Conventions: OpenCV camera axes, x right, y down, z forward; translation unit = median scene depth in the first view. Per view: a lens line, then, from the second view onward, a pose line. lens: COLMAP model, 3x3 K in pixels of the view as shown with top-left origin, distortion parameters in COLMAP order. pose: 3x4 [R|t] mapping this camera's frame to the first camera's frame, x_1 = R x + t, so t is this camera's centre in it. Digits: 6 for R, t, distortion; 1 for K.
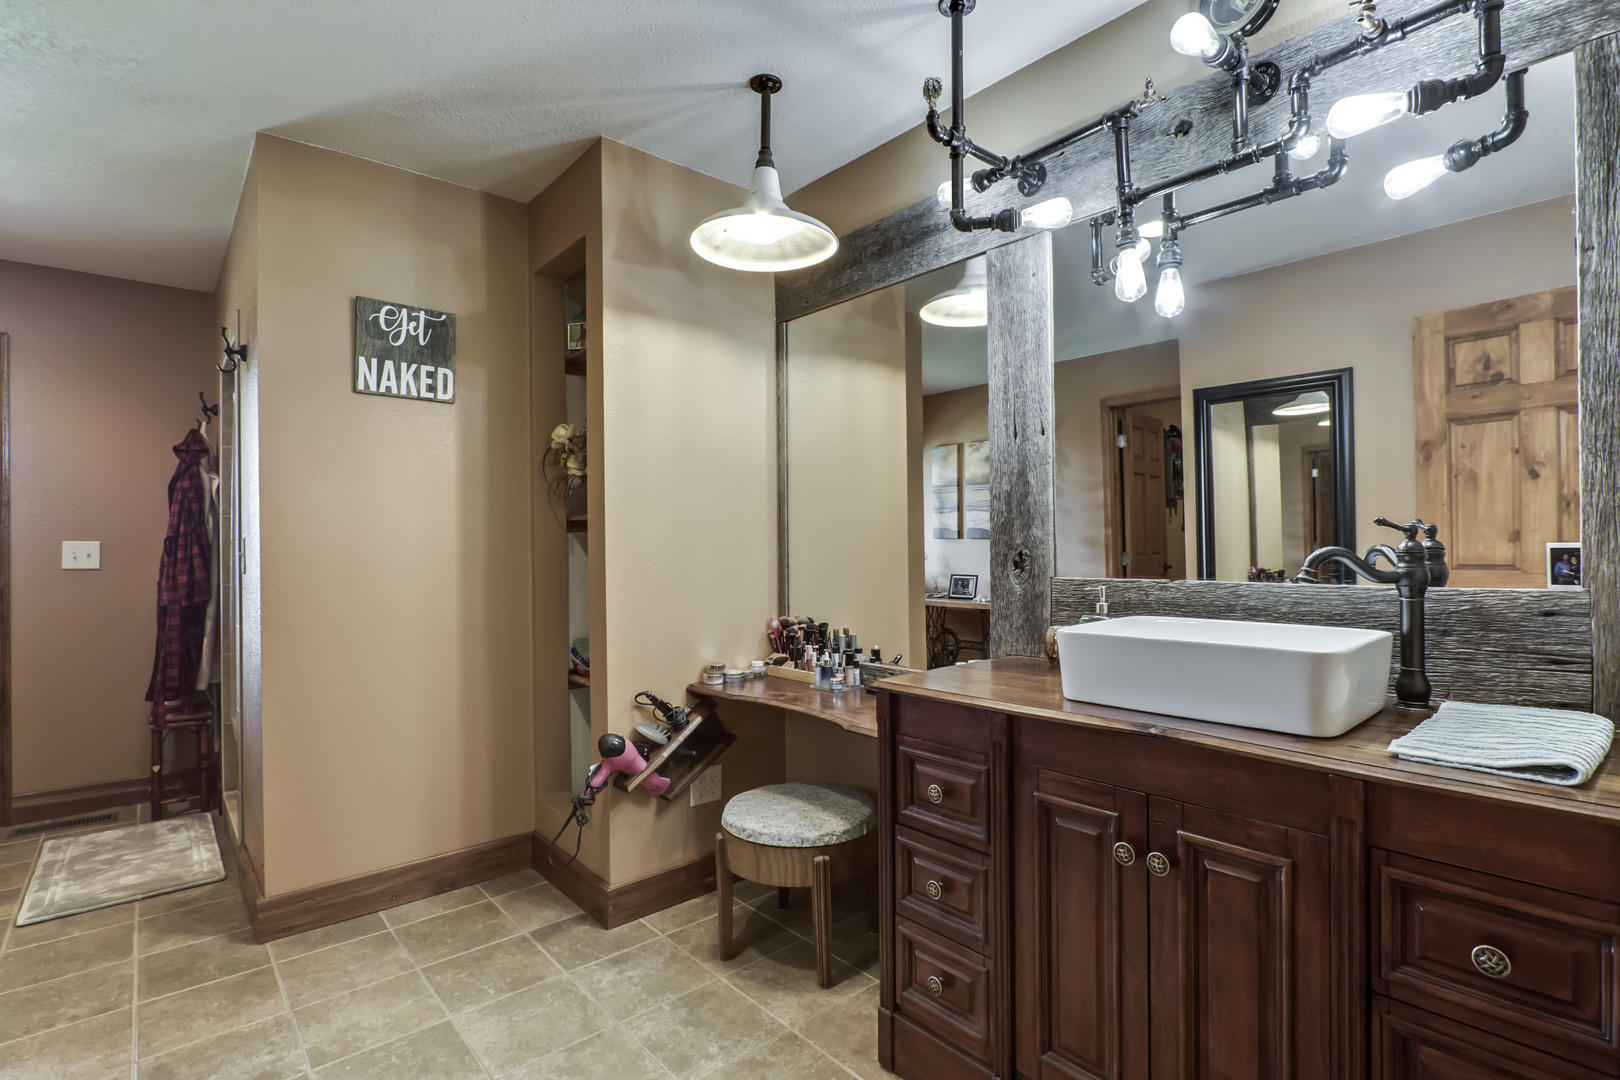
lens RADIAL K [[742.0, 0, 810.0], [0, 742.0, 540.0], [0, 0, 1]] dist [-0.010069, -0.000327]
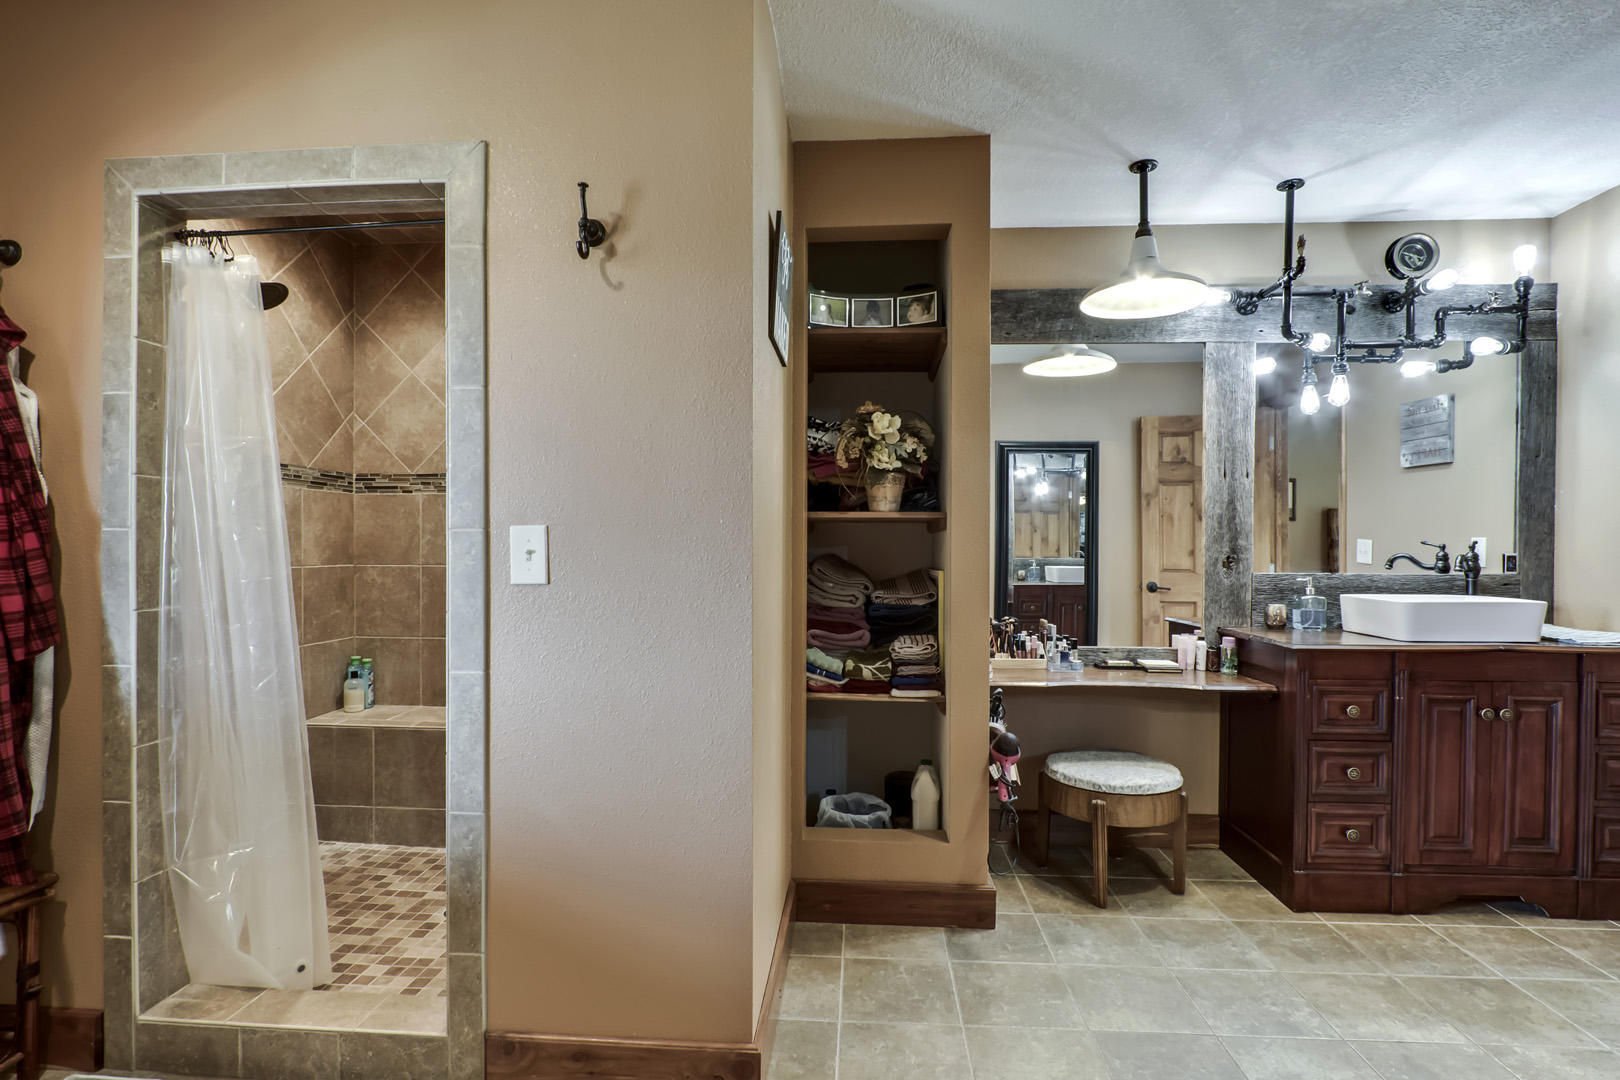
lens RADIAL K [[740.0, 0, 814.1], [0, 740.0, 557.2], [0, 0, 1]] dist [-0.002517, -0.000484]
pose [[0.722395, 0.013165, 0.691356, -1.251811], [-0.017085, 0.999853, -0.001187, 0.032315], [-0.691270, -0.010955, 0.722514, 0.490488]]
